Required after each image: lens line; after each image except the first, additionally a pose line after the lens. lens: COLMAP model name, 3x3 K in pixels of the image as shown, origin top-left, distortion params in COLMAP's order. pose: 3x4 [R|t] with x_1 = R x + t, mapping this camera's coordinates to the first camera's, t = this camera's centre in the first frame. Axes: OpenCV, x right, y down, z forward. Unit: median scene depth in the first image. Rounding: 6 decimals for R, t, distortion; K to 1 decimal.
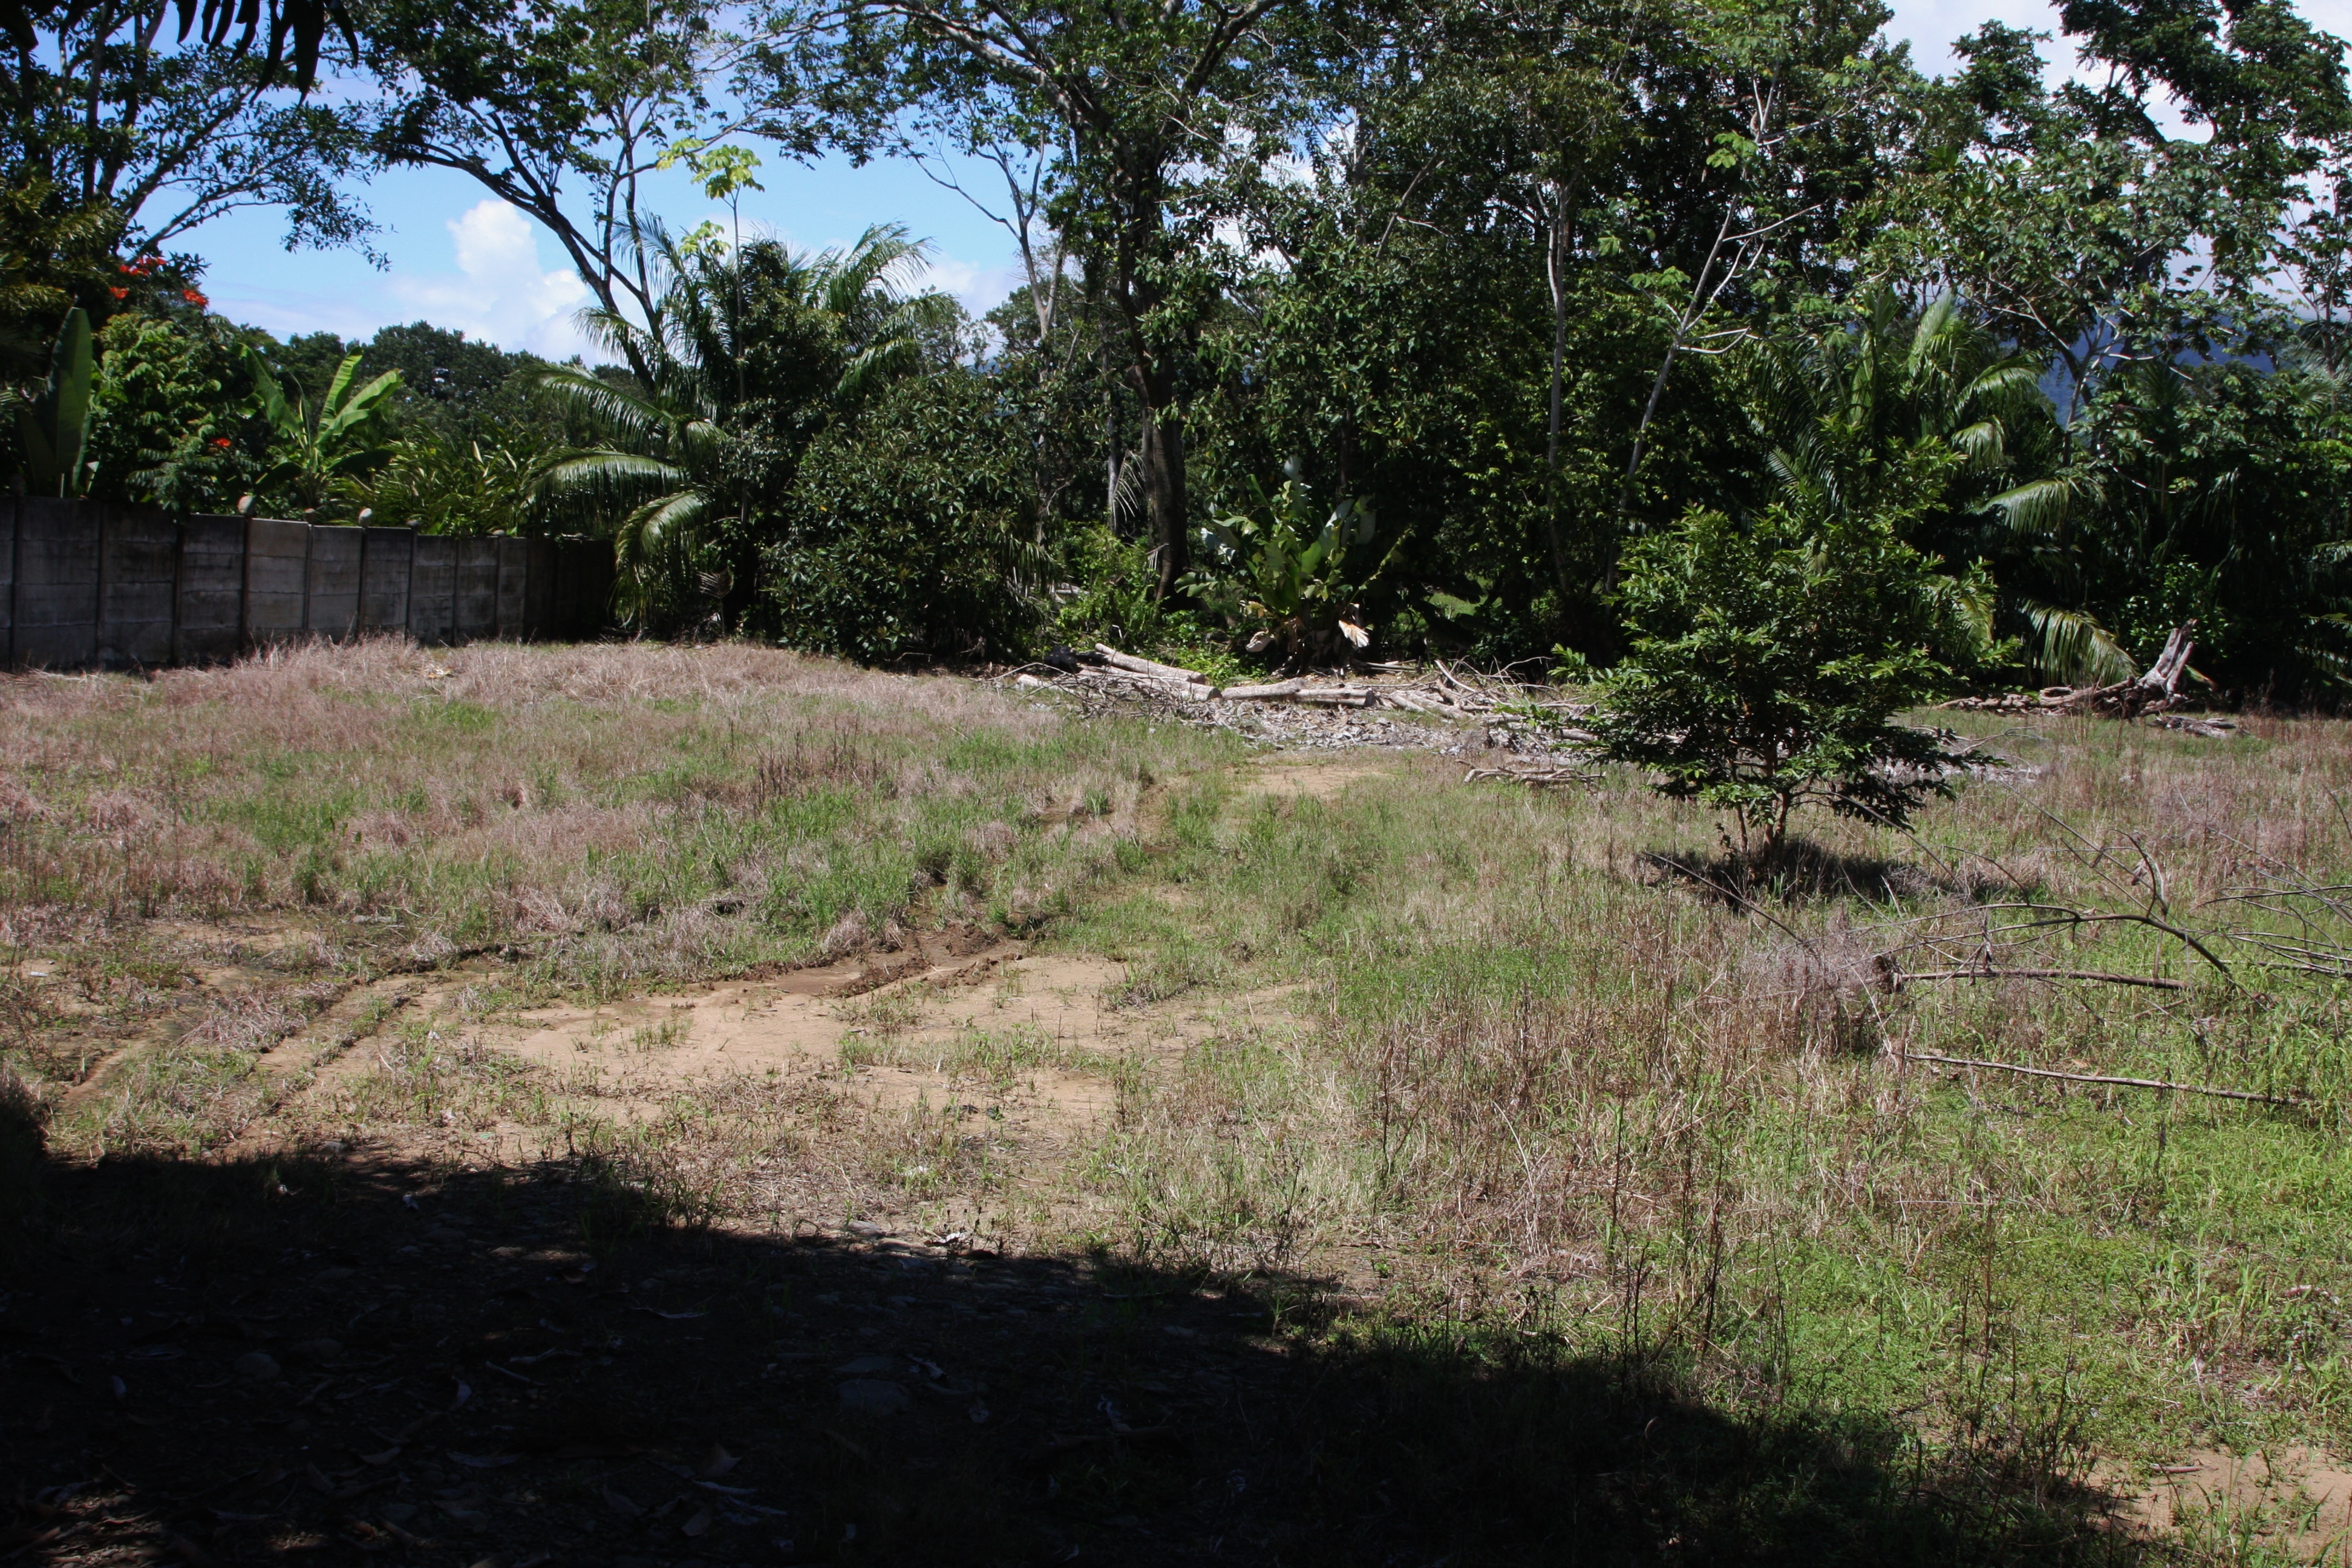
lens RADIAL K [[2599.8, 0, 1179.4], [0, 2599.8, 783.1], [0, 0, 1]] dist [-0.106432, 0.000000]
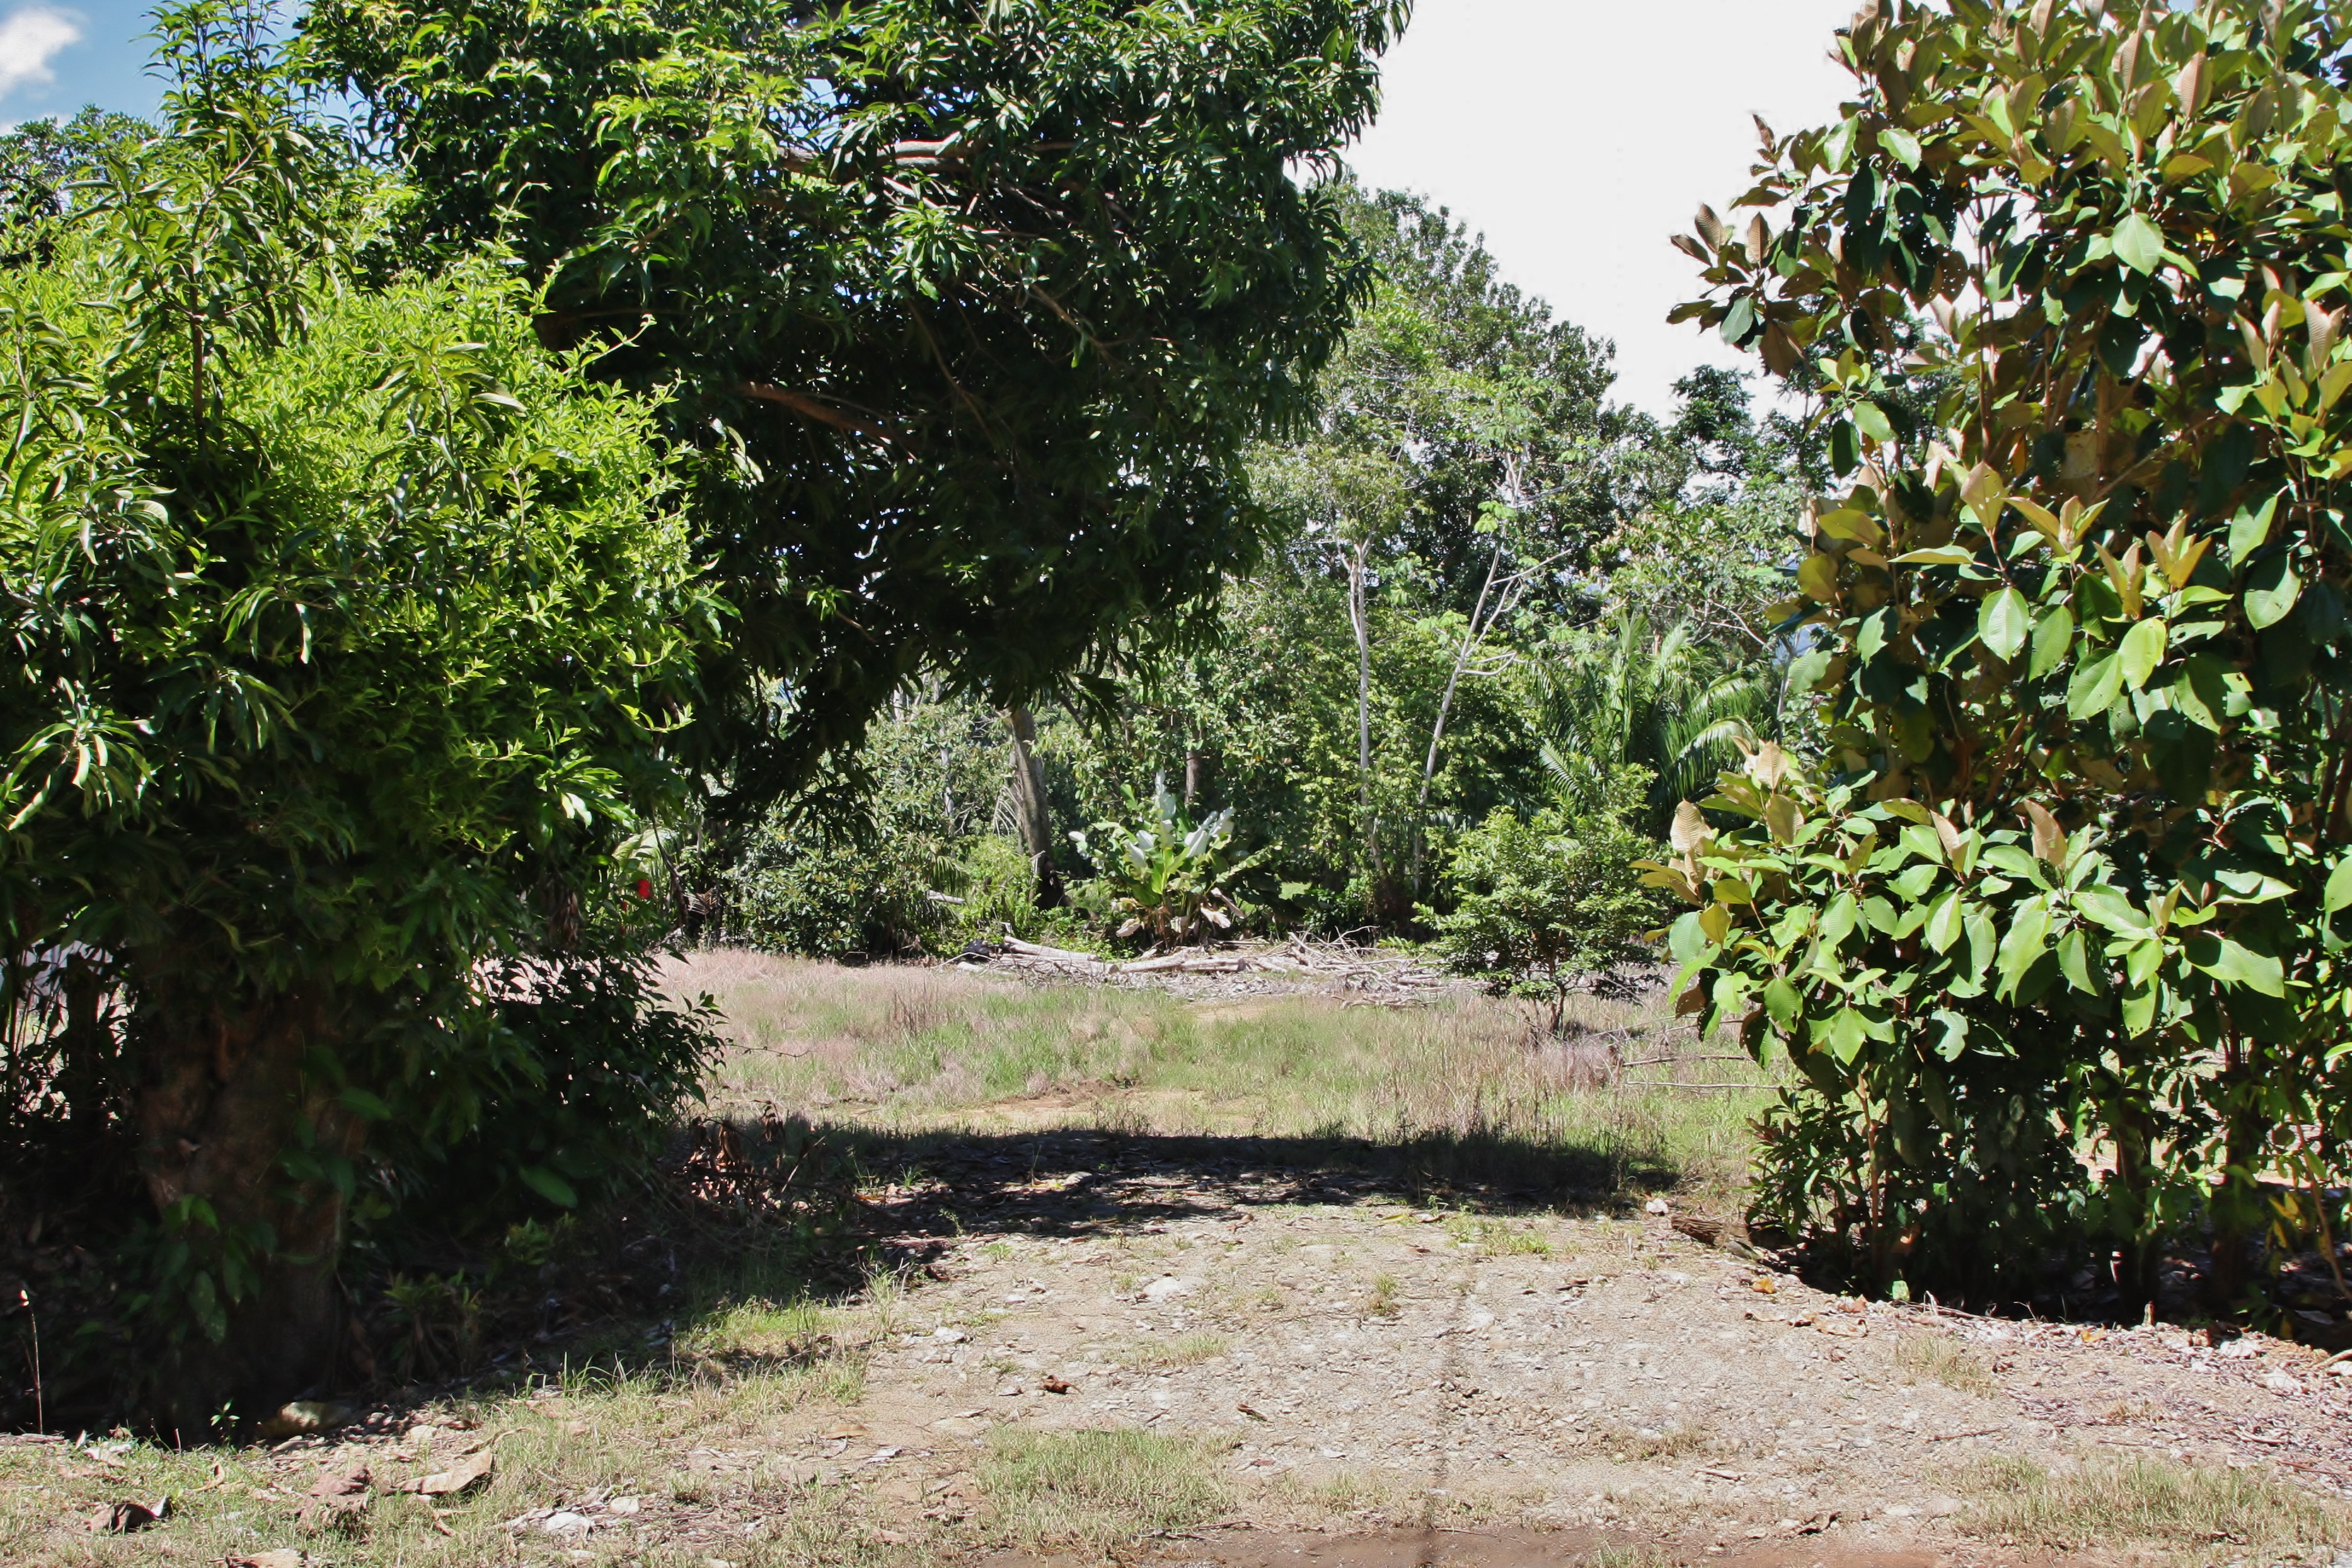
lens RADIAL K [[2599.8, 0, 1181.1], [0, 2599.8, 780.9], [0, 0, 1]] dist [-0.106432, 0.000000]
pose [[0.995179, -0.050237, 0.084226, -0.091663], [0.059627, 0.991809, -0.112954, 0.031292], [-0.077862, 0.117431, 0.990024, -0.415089]]
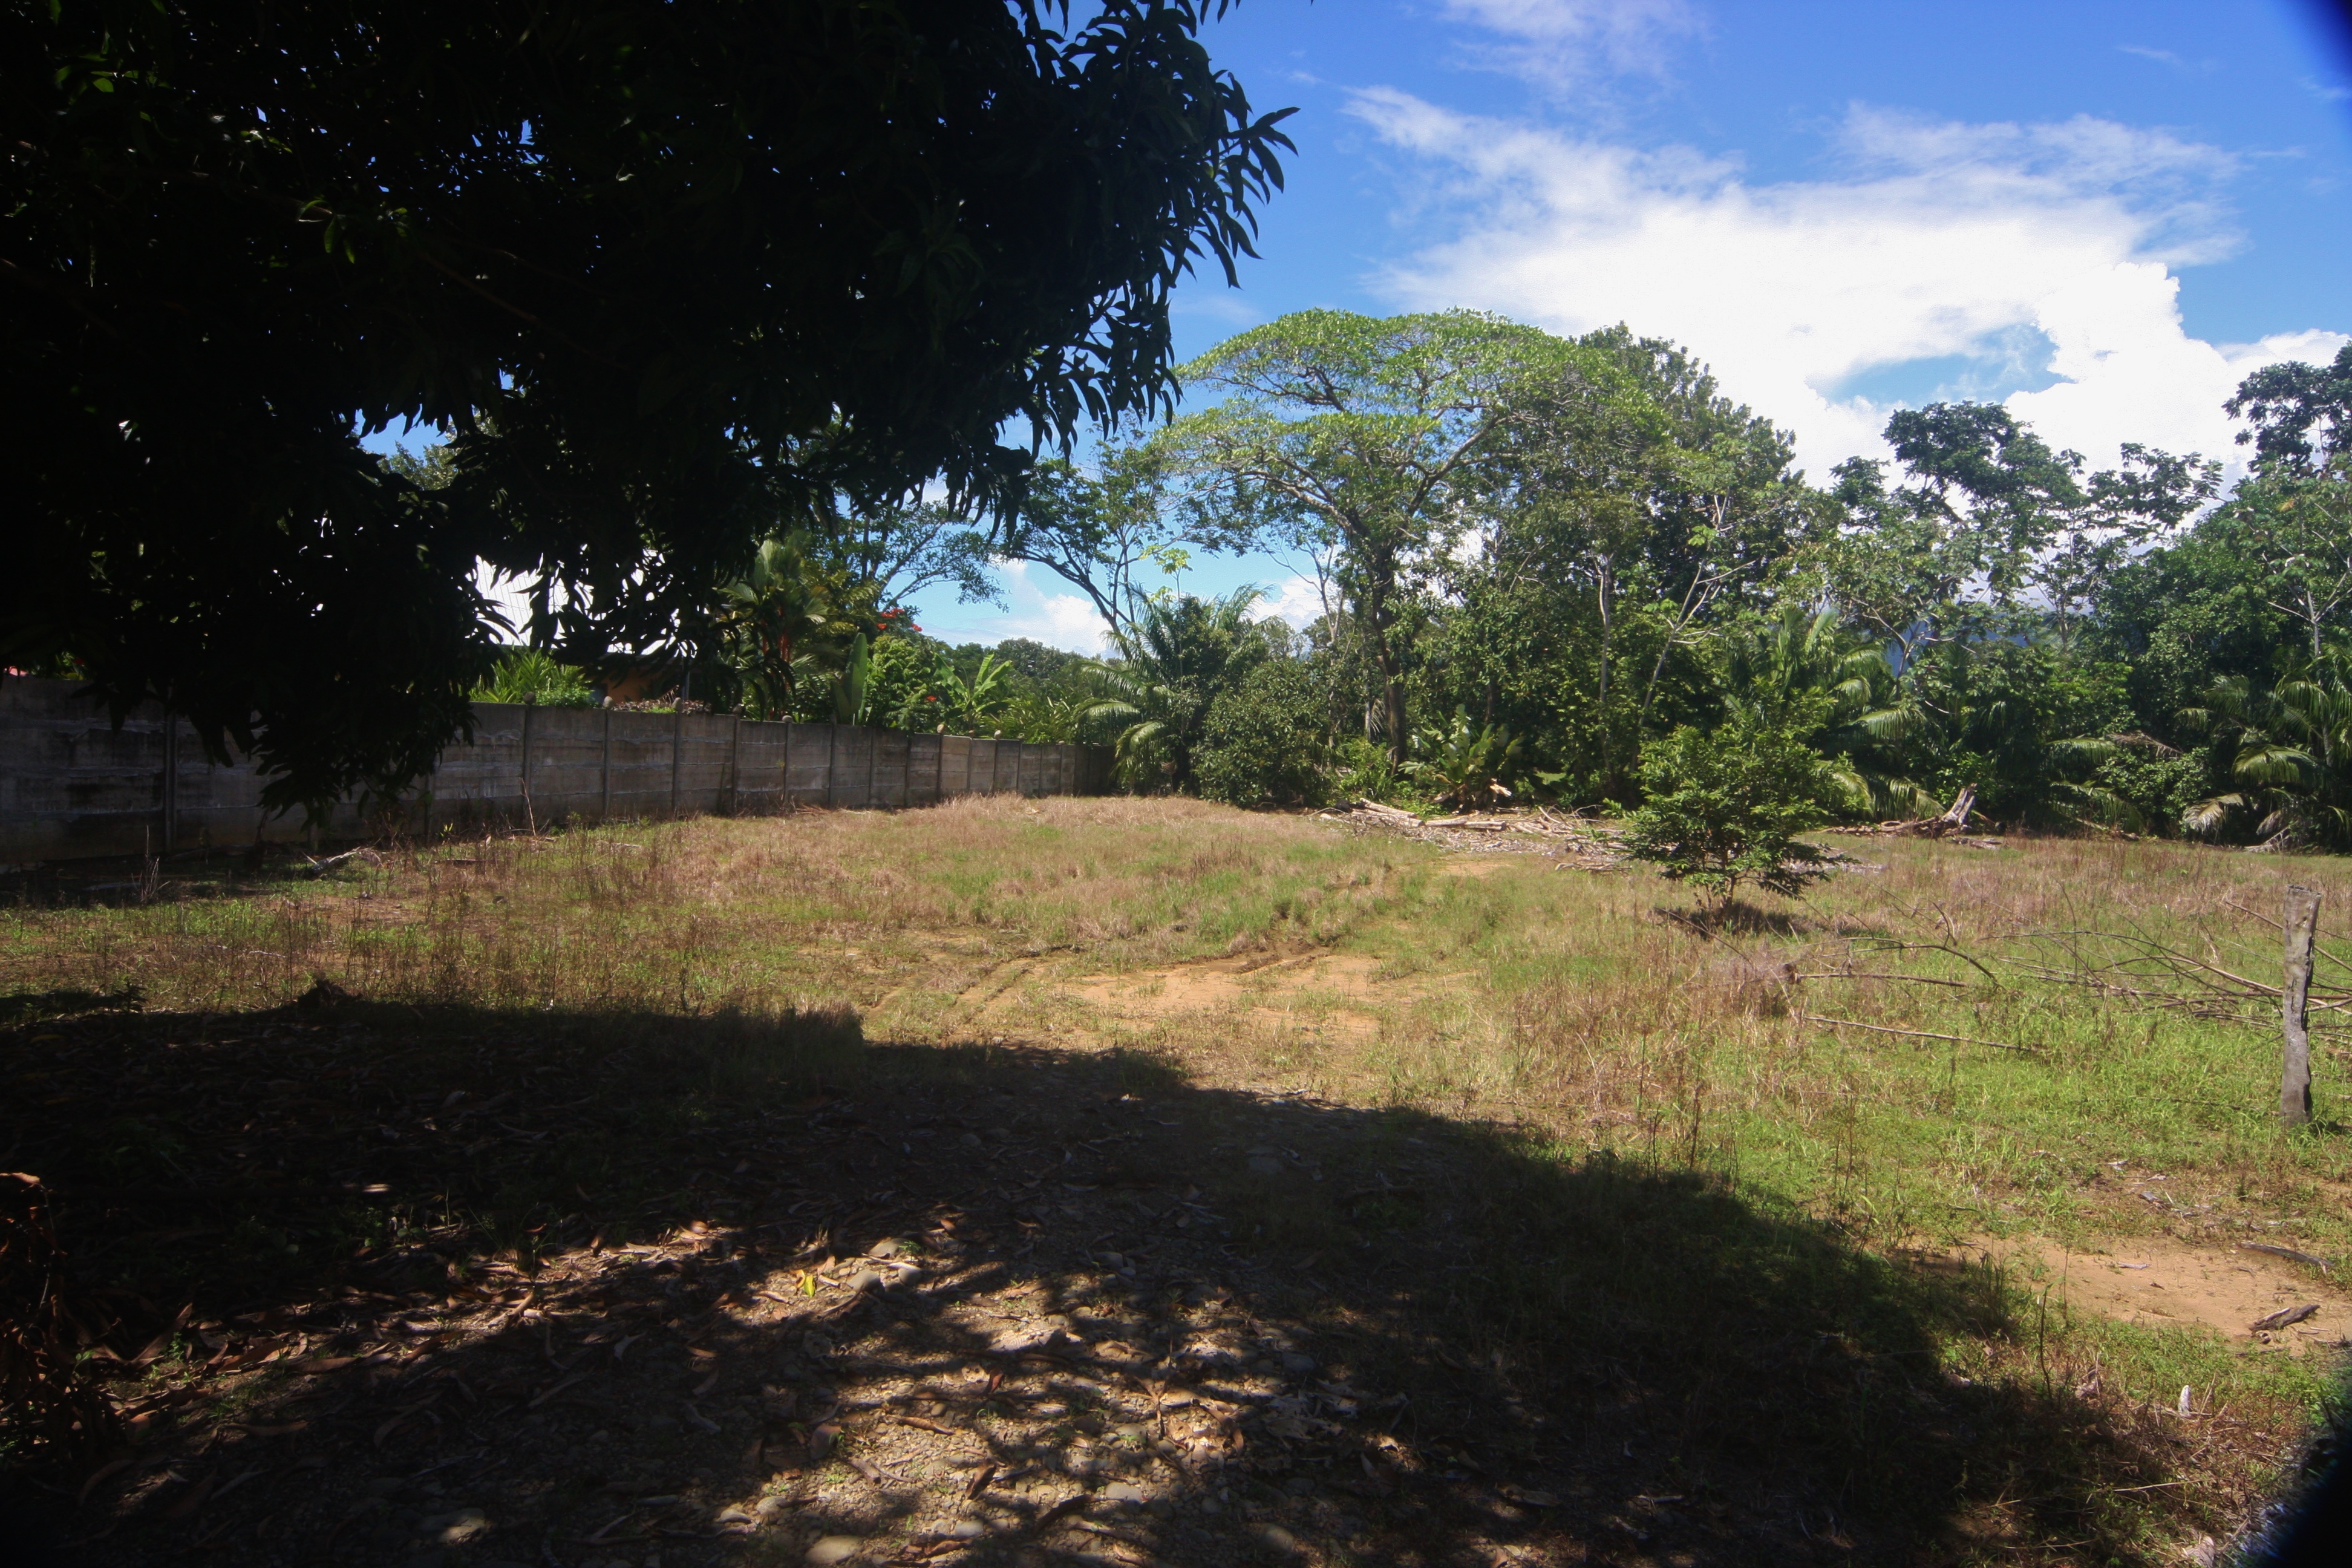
lens RADIAL K [[1324.5, 0, 1175.5], [0, 1324.5, 823.0], [0, 0, 1]] dist [-0.014145, 0.002616]
pose [[0.985824, 0.003897, -0.167738, -0.002439], [-0.009692, 0.999384, -0.033744, 0.000477], [0.167503, 0.034891, 0.985254, -0.009715]]
